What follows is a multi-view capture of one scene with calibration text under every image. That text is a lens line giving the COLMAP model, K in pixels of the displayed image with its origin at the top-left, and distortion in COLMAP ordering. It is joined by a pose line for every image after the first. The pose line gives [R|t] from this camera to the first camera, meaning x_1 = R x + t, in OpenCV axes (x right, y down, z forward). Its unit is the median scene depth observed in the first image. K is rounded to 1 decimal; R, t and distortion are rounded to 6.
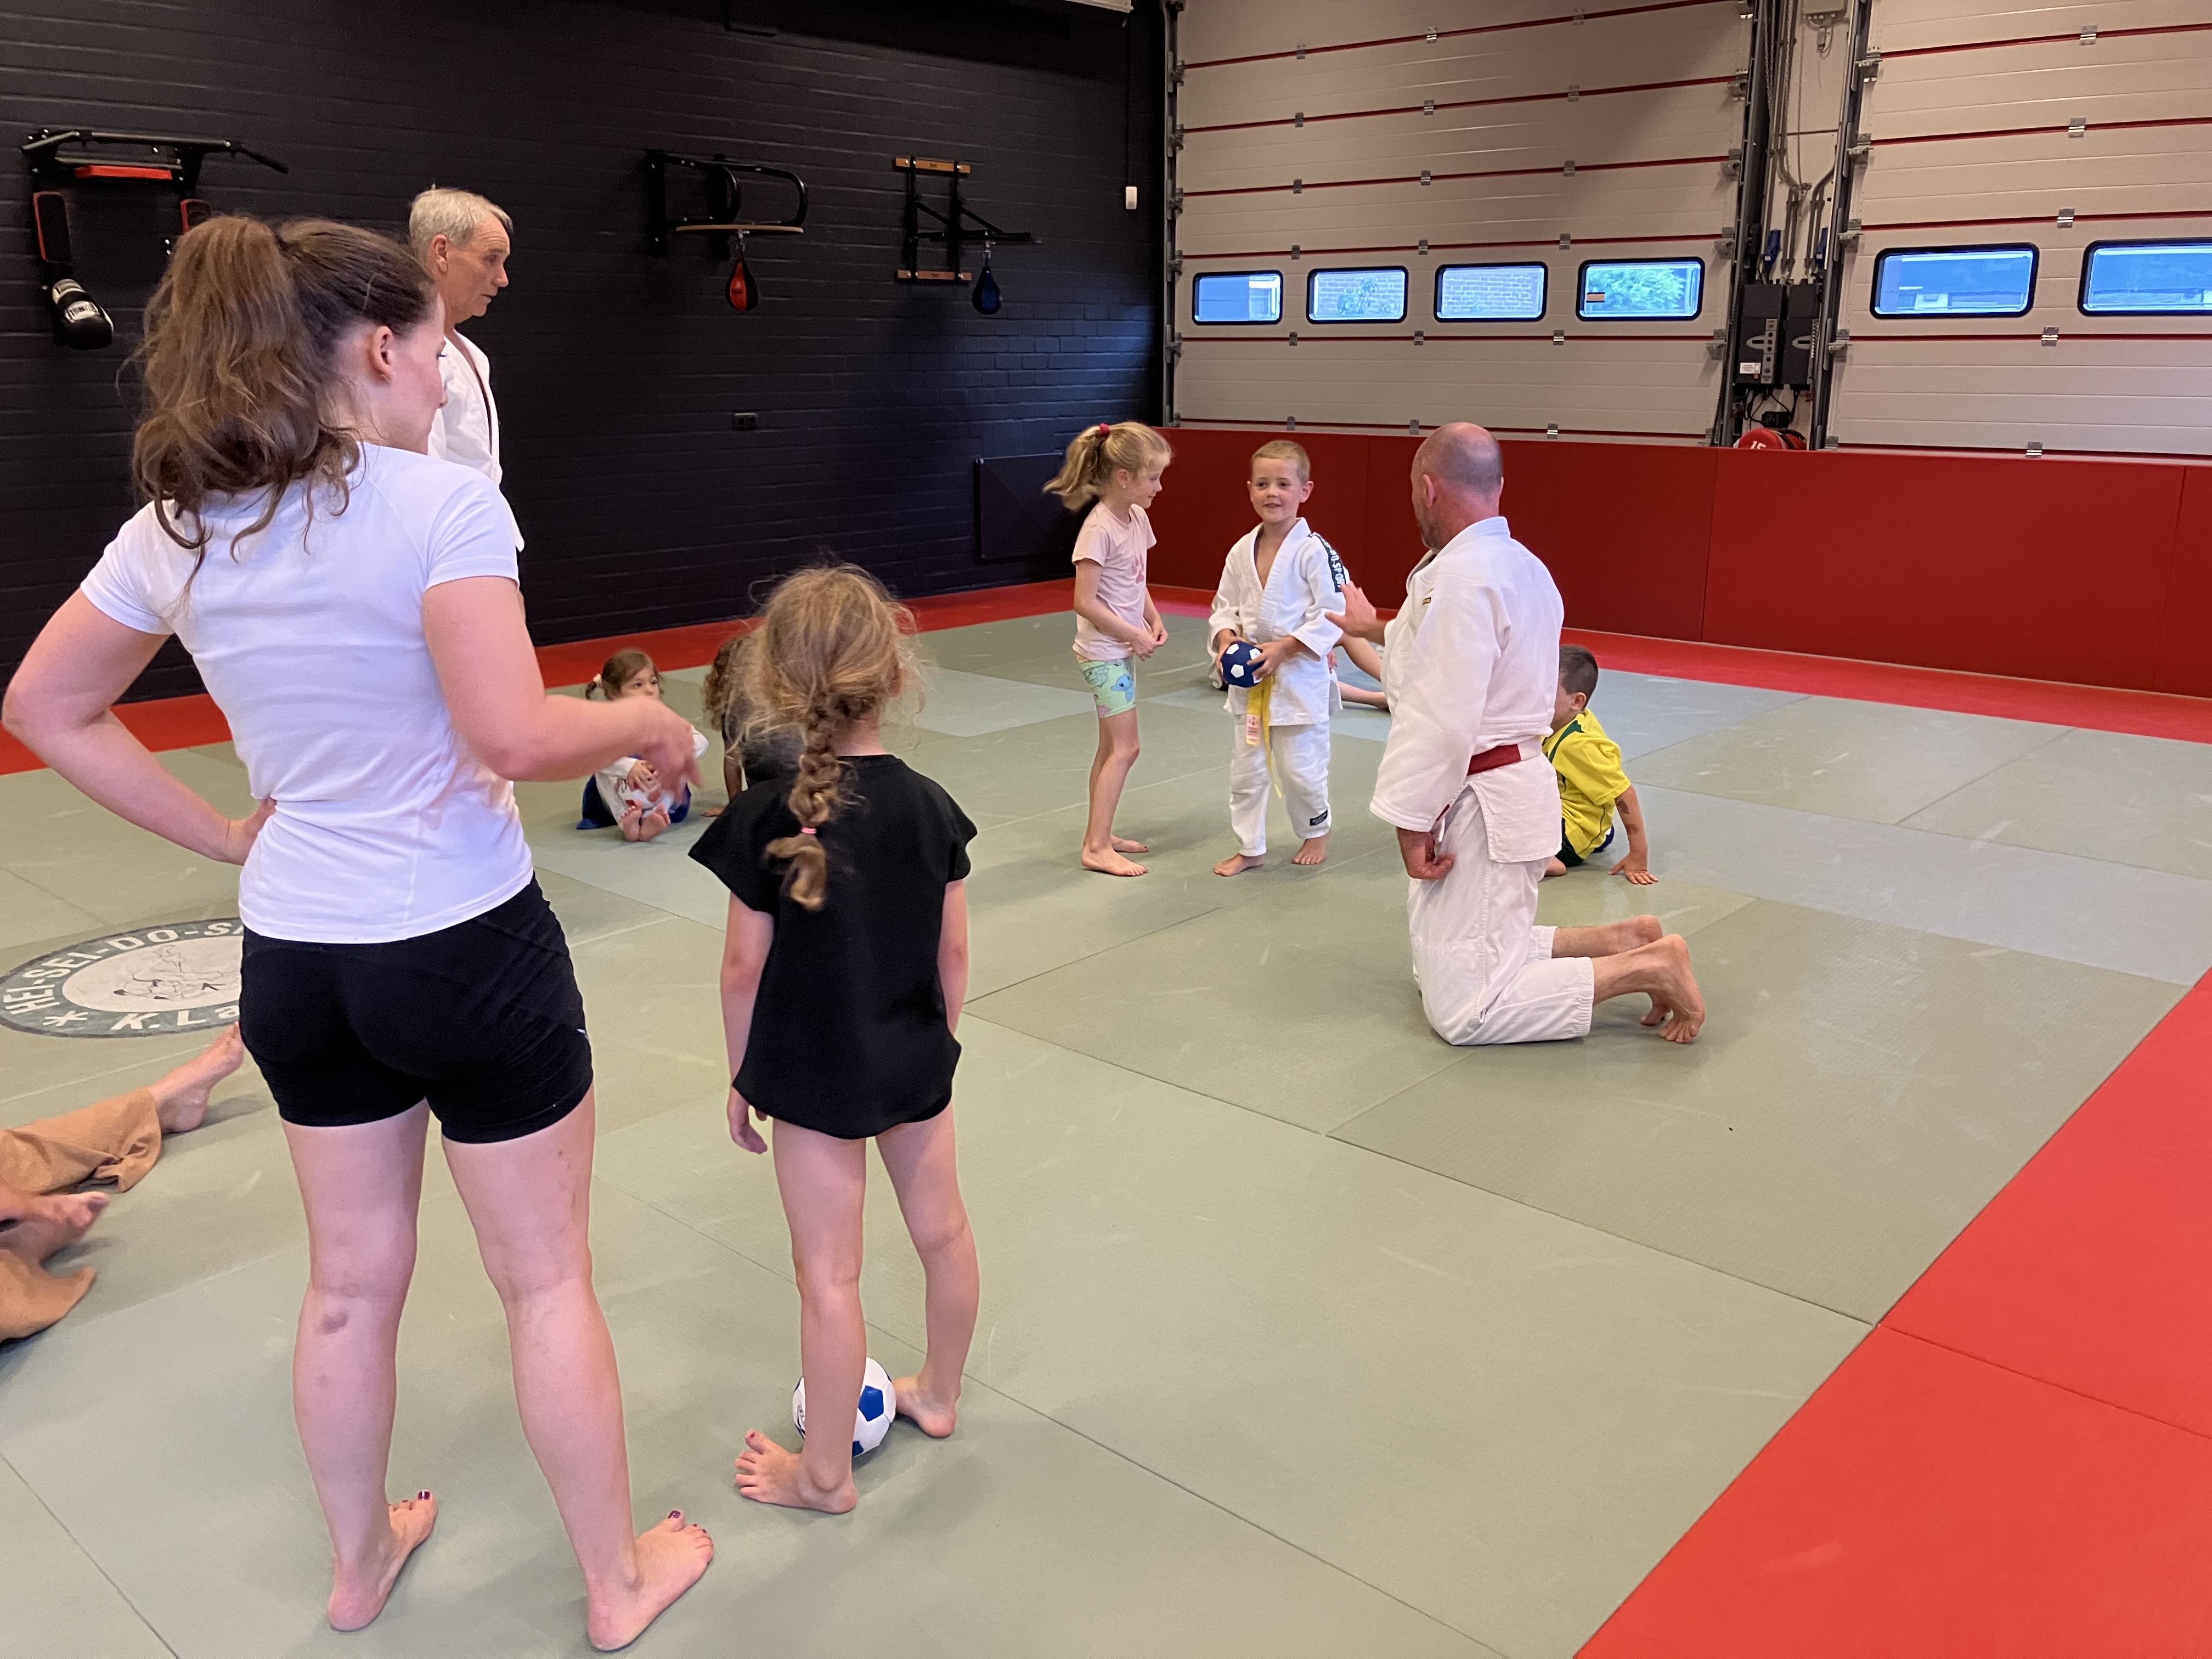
lens RADIAL K [[1828.8, 0, 1089.9], [0, 1828.8, 798.9], [0, 0, 1]] dist [0.013912, -0.001563]
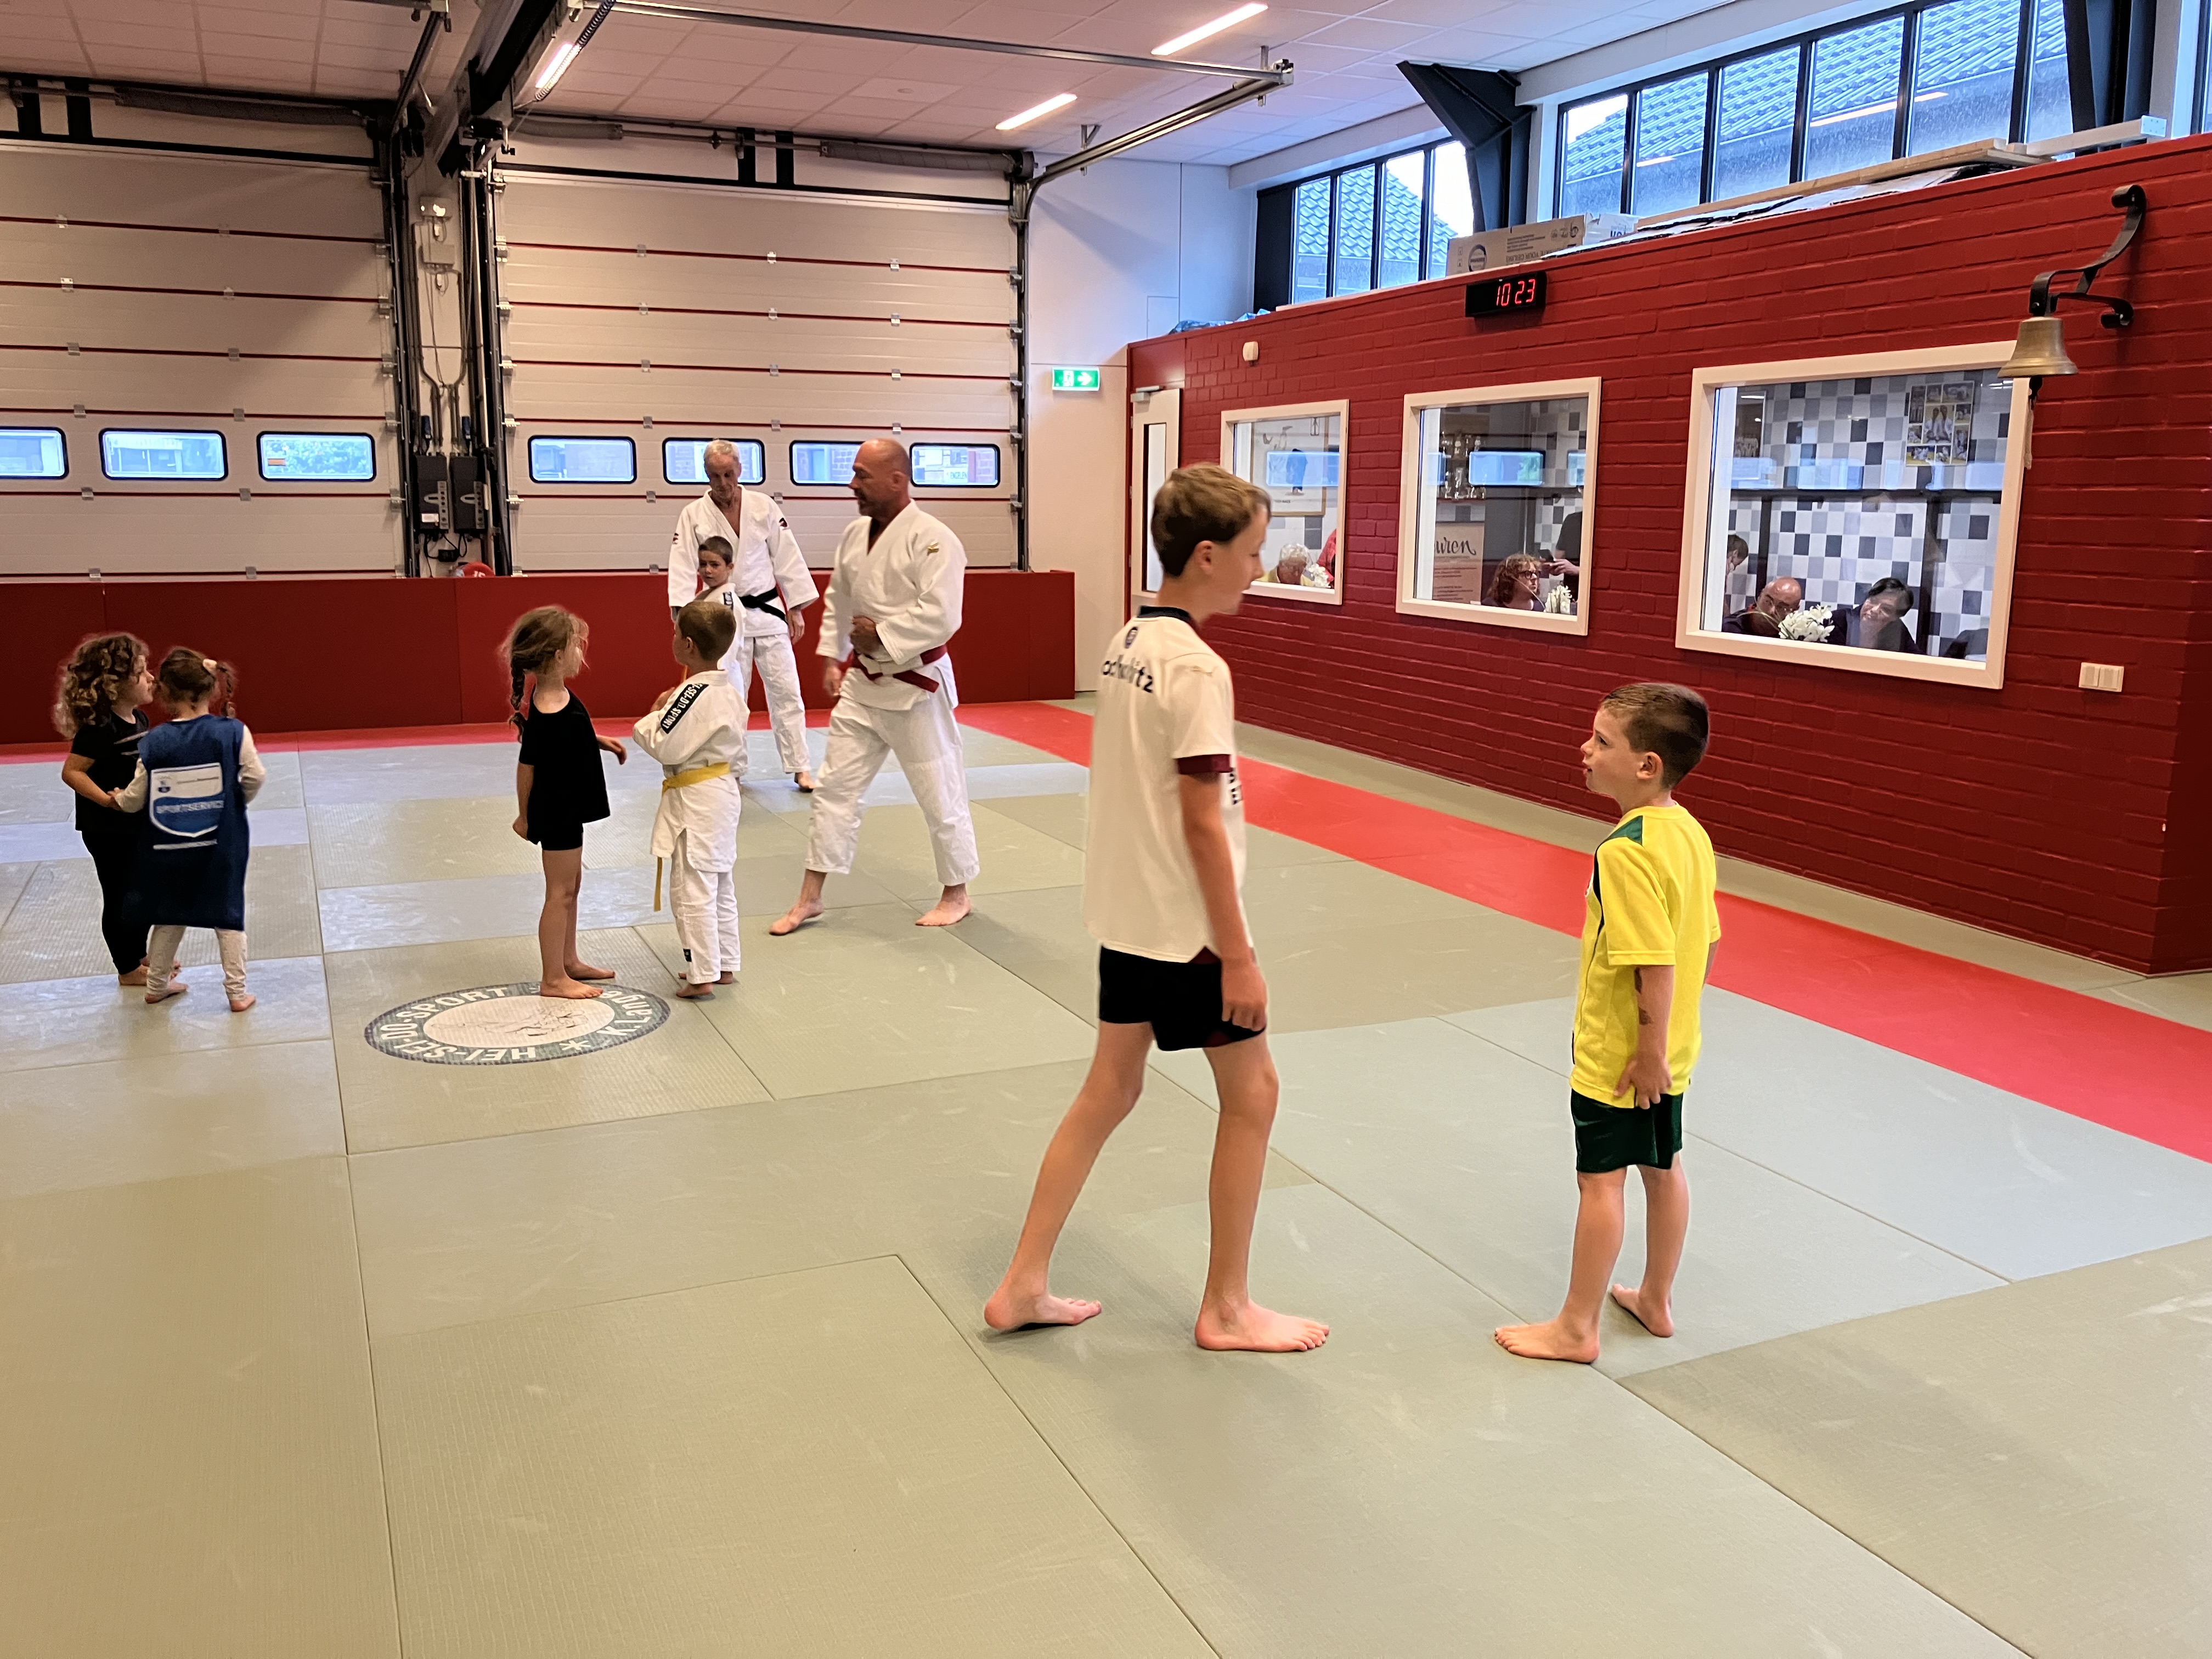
lens RADIAL K [[1798.2, 0, 1098.1], [0, 1798.2, 820.7], [0, 0, 1]] dist [0.012860, -0.004219]
pose [[0.405760, -0.165032, 0.898957, -0.882560], [0.215577, 0.973093, 0.081337, -0.032948], [-0.888192, 0.160791, 0.430419, 0.064198]]
